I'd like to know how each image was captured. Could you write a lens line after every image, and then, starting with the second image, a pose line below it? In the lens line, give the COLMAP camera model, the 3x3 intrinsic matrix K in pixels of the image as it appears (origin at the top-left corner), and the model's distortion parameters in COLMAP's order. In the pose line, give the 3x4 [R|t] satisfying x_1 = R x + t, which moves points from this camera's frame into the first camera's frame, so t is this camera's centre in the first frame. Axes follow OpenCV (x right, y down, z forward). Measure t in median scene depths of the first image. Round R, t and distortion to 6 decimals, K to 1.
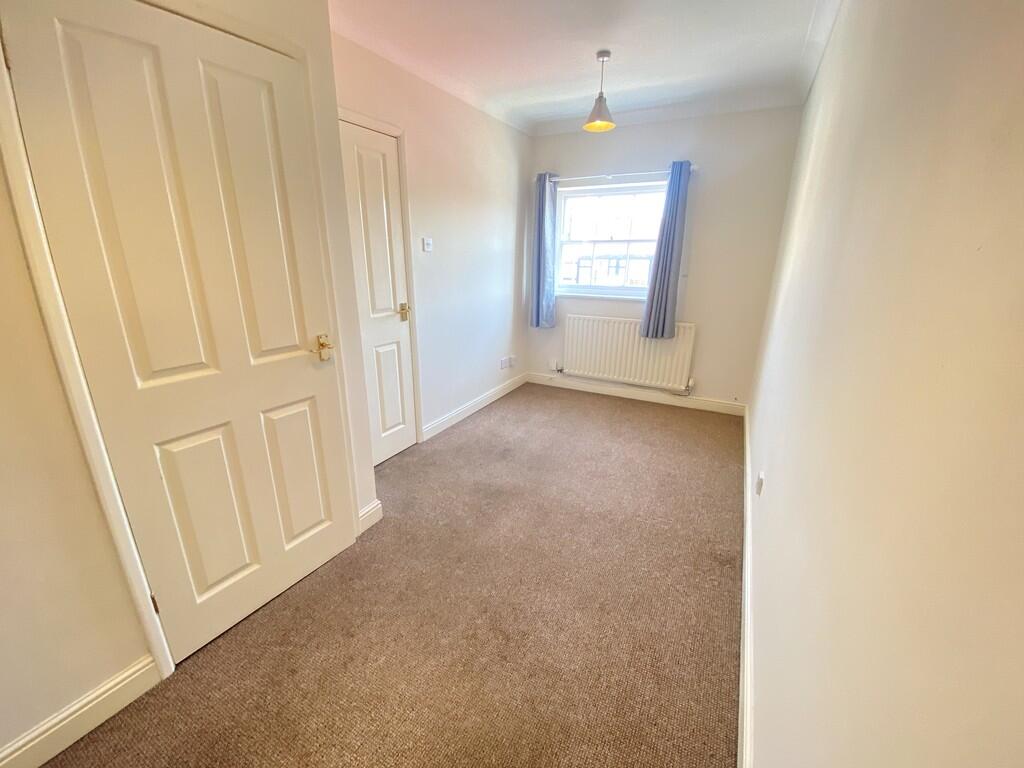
lens RADIAL K [[422.1, 0, 511.3], [0, 422.1, 387.9], [0, 0, 1]] dist [0.000775, -0.000121]
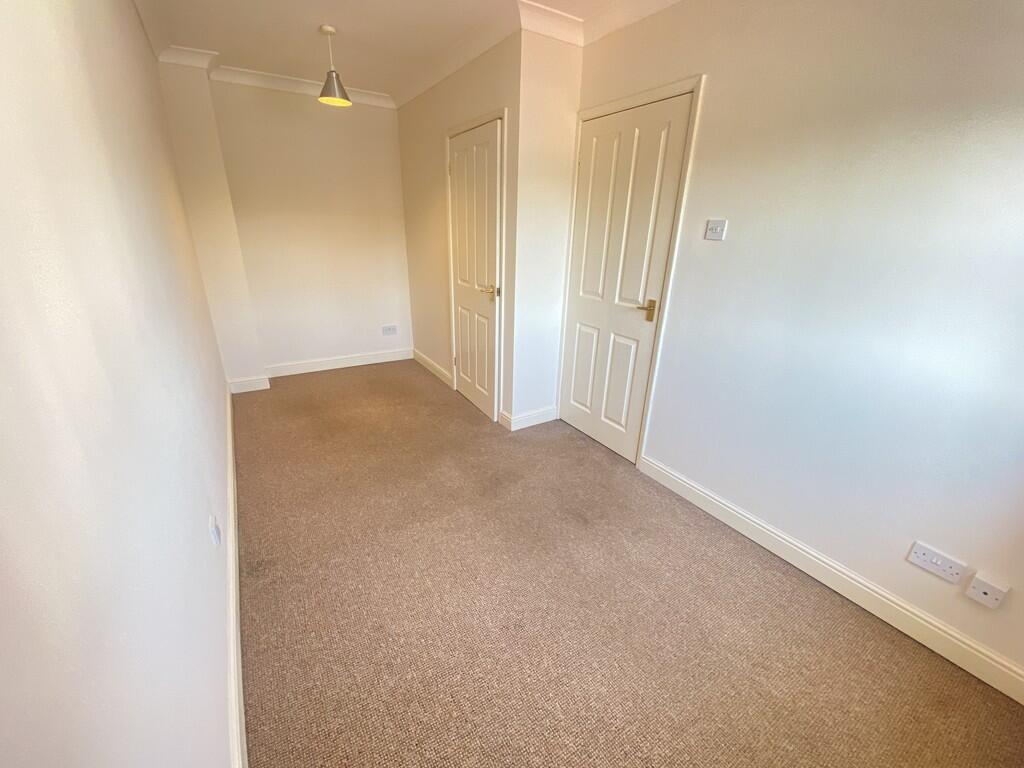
lens RADIAL K [[422.1, 0, 511.3], [0, 422.1, 387.9], [0, 0, 1]] dist [0.000775, -0.000121]
pose [[-0.510942, 0.292097, -0.808466, 0.615553], [-0.280489, 0.832371, 0.478000, -0.375967], [0.812566, 0.470996, -0.343364, 1.136073]]
